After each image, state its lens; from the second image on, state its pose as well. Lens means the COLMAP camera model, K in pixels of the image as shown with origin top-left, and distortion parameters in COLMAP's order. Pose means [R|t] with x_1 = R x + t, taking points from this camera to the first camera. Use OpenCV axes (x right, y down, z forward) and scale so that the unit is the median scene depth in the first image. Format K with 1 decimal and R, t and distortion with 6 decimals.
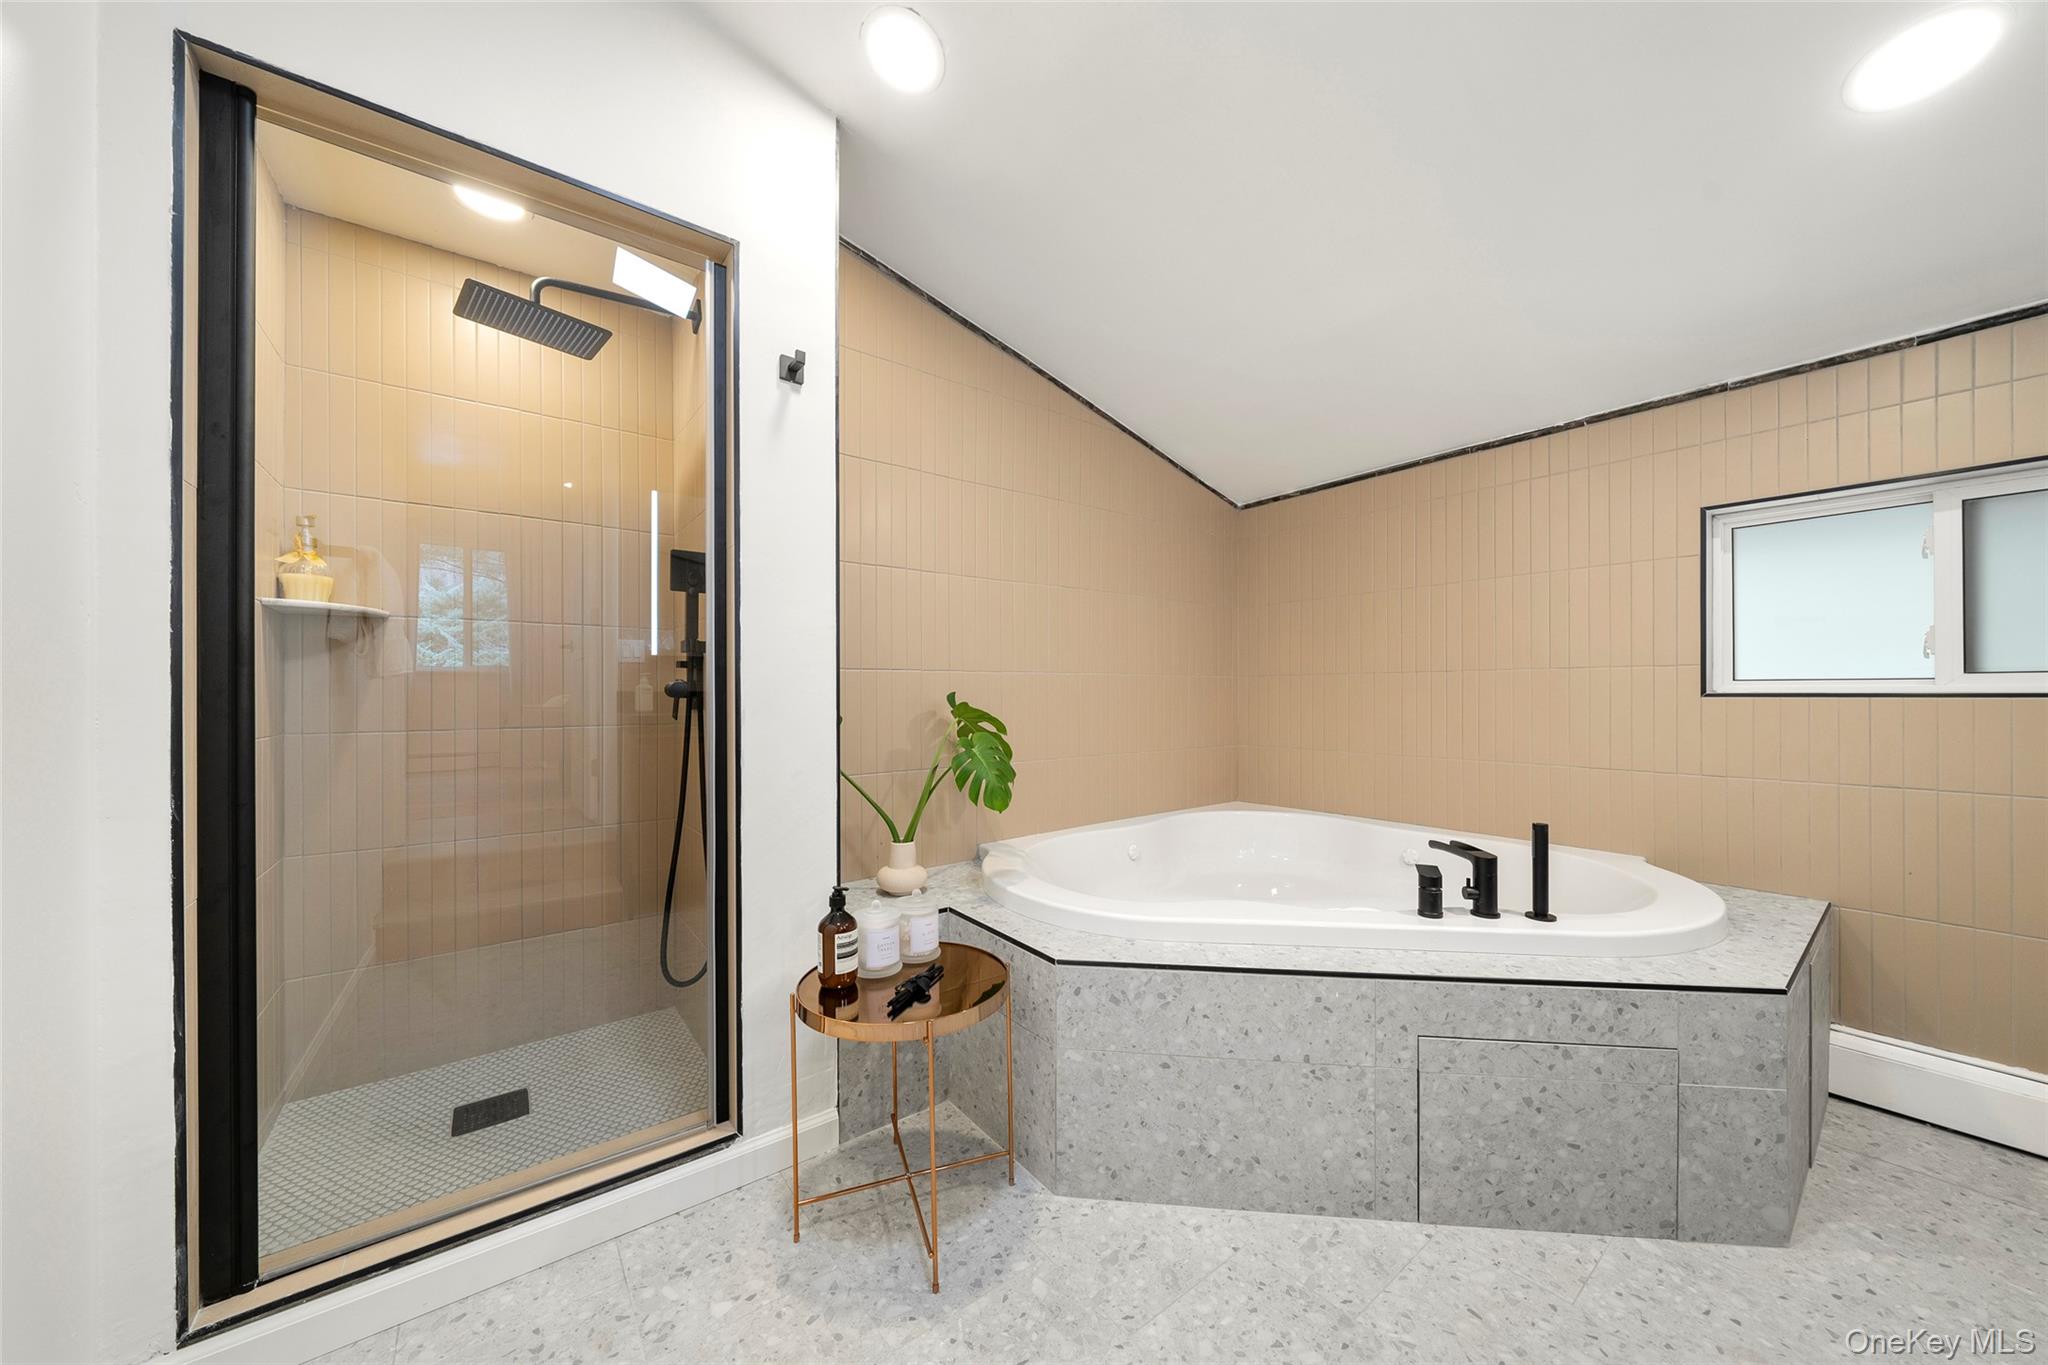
lens RADIAL K [[705.1, 0, 1026.1], [0, 705.1, 688.6], [0, 0, 1]] dist [-0.000743, -0.000094]
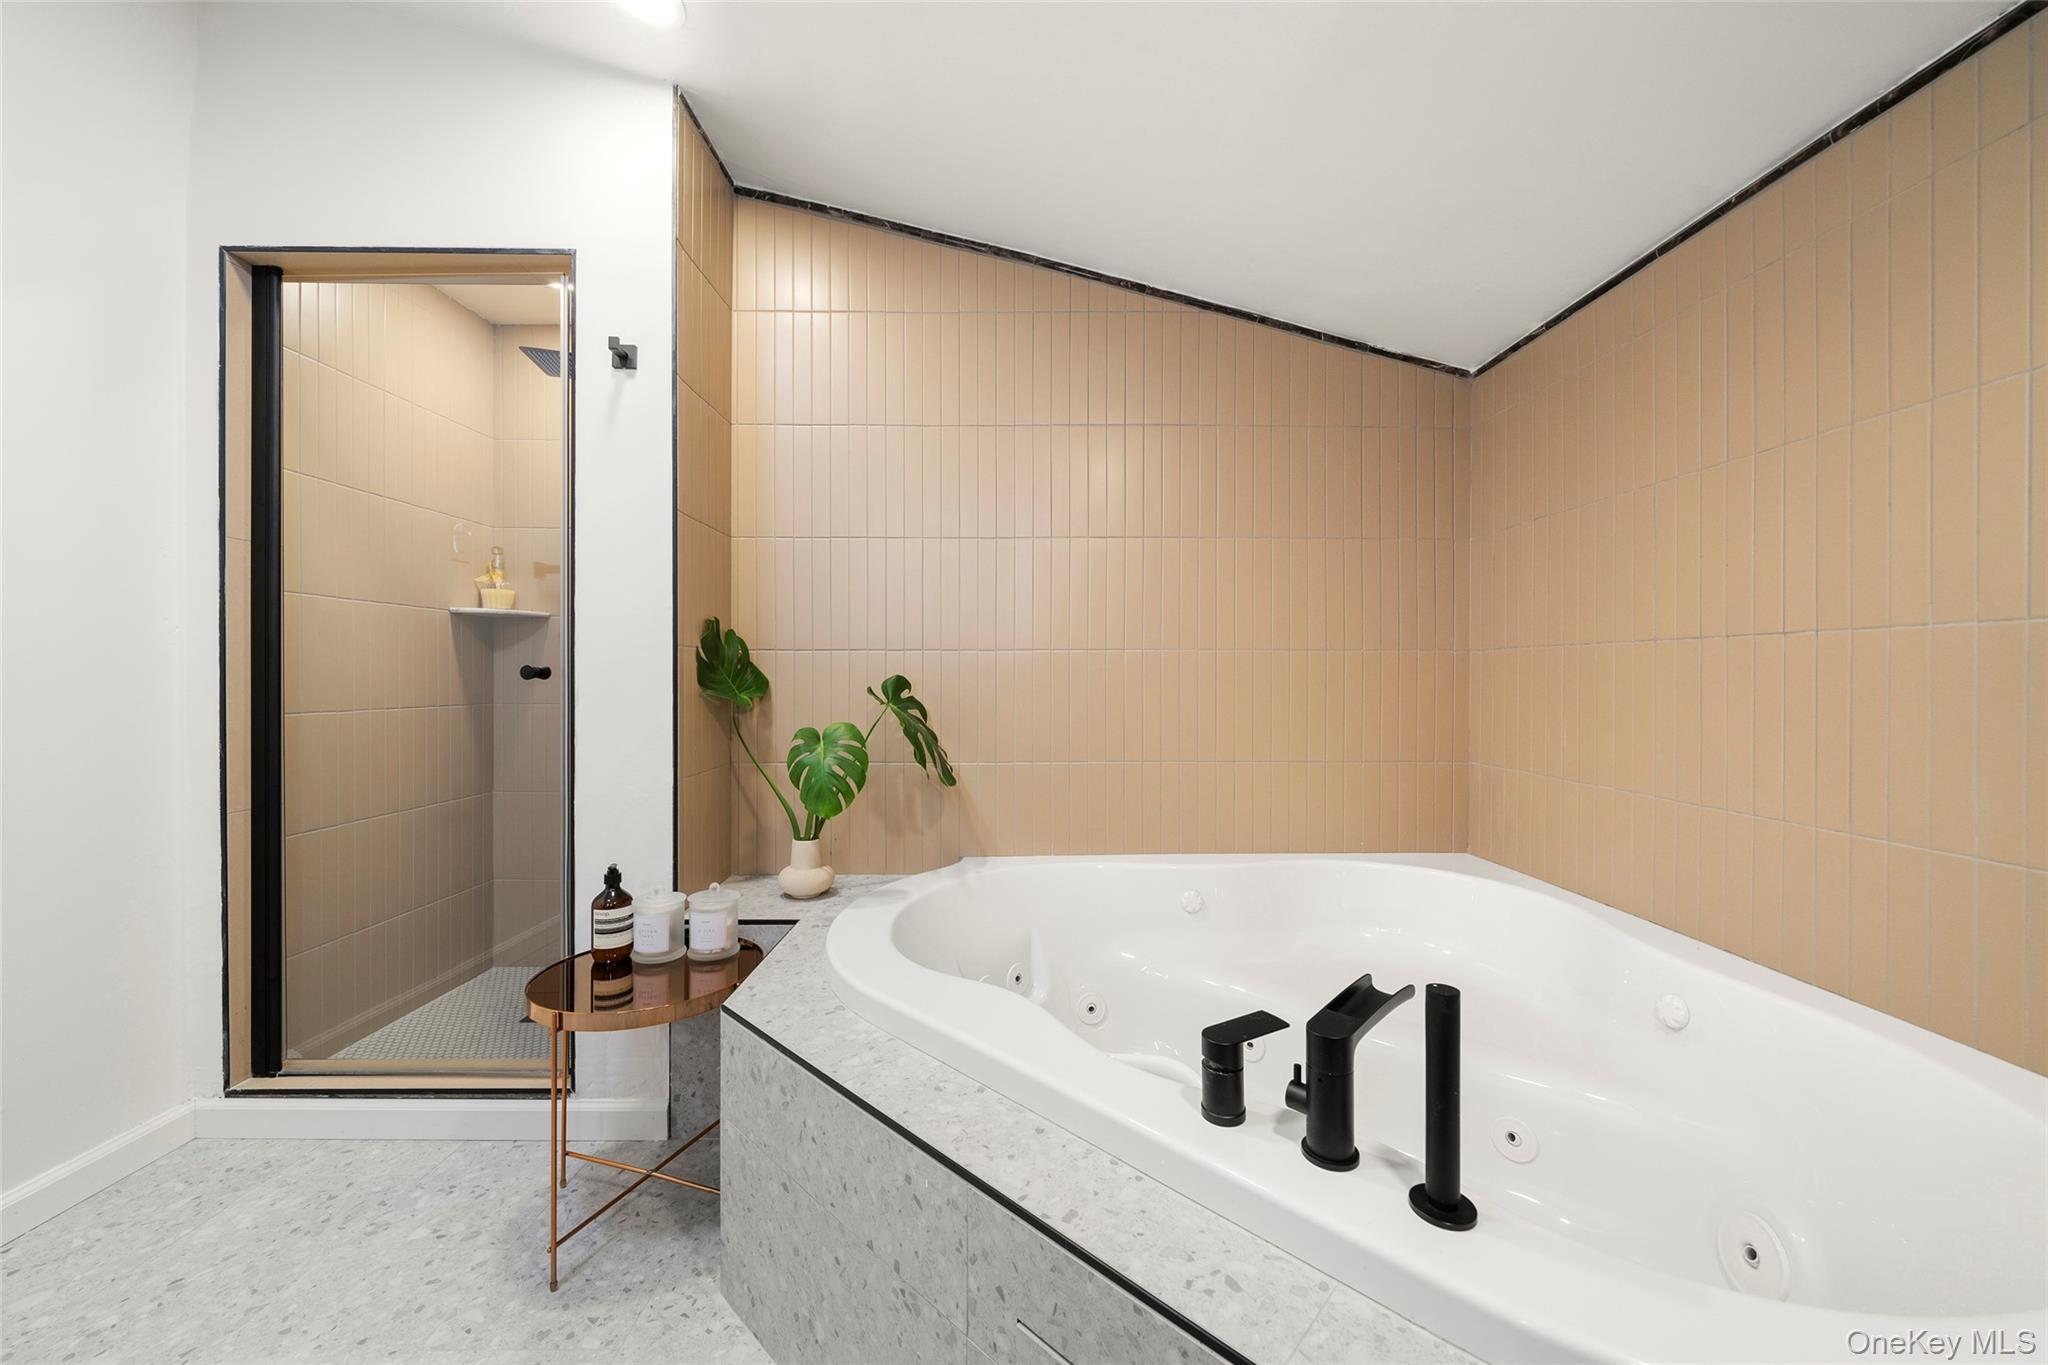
lens RADIAL K [[764.9, 0, 1023.8], [0, 764.9, 674.2], [0, 0, 1]] dist [-0.000300, -0.000122]
pose [[0.798099, 0.002831, -0.602520, 0.793430], [0.000548, 0.999985, 0.005425, -0.001819], [0.602526, -0.004660, 0.798085, 0.471089]]
